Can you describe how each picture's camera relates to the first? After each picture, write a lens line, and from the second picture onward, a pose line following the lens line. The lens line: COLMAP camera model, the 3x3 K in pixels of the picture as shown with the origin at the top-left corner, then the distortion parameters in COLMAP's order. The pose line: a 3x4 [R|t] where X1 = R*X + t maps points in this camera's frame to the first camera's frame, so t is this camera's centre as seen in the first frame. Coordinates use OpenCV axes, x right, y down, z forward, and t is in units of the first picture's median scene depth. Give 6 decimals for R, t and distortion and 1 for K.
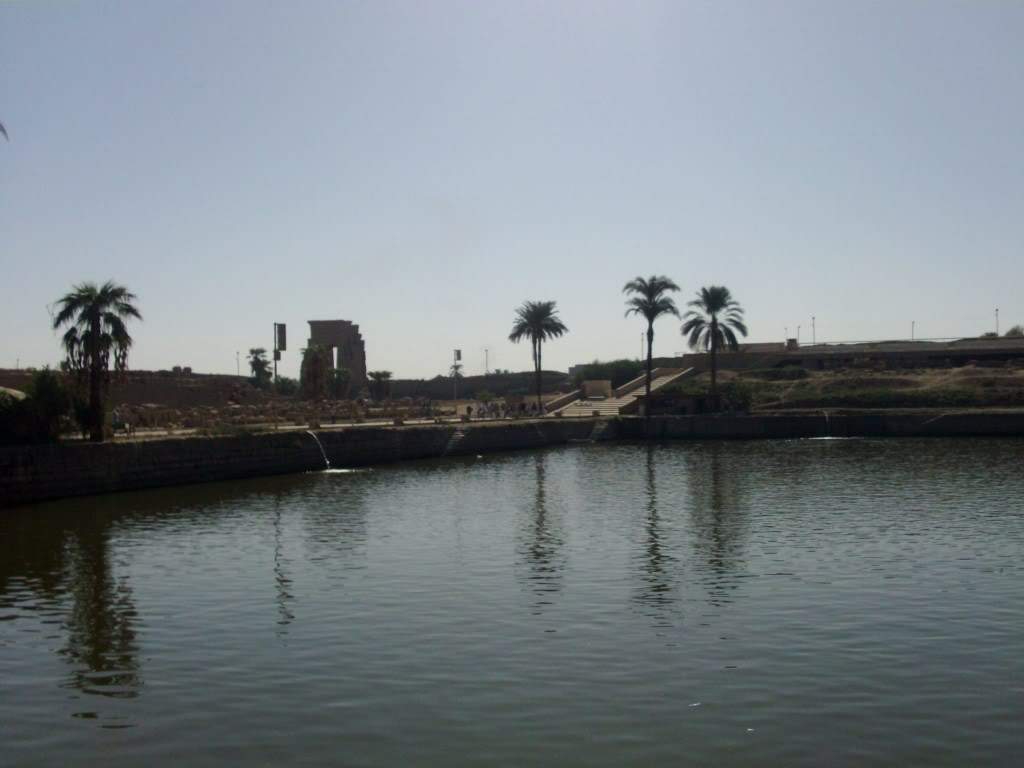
lens RADIAL K [[1157.3, 0, 512.0], [0, 1157.3, 384.0], [0, 0, 1]] dist [-0.126567, 0.064529]
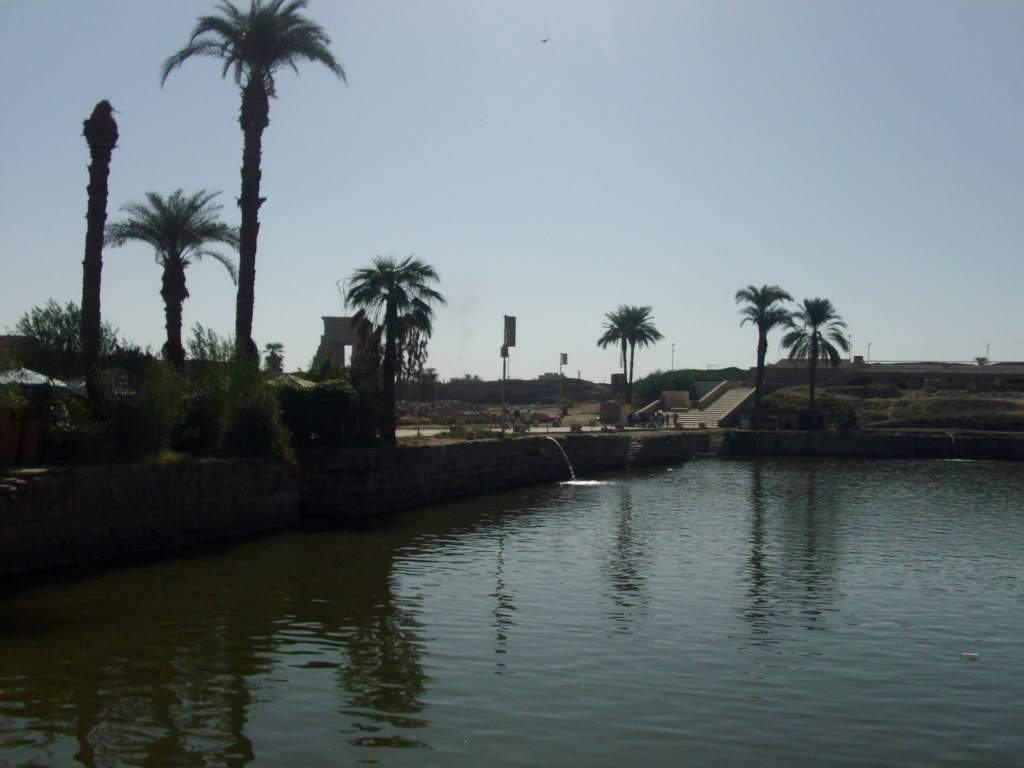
lens RADIAL K [[1157.3, 0, 512.0], [0, 1157.3, 384.0], [0, 0, 1]] dist [-0.126567, 0.064529]
pose [[0.997085, 0.038898, 0.065640, -0.143372], [-0.038515, 0.999233, -0.007084, 0.003676], [-0.065865, 0.004536, 0.997818, 0.055418]]
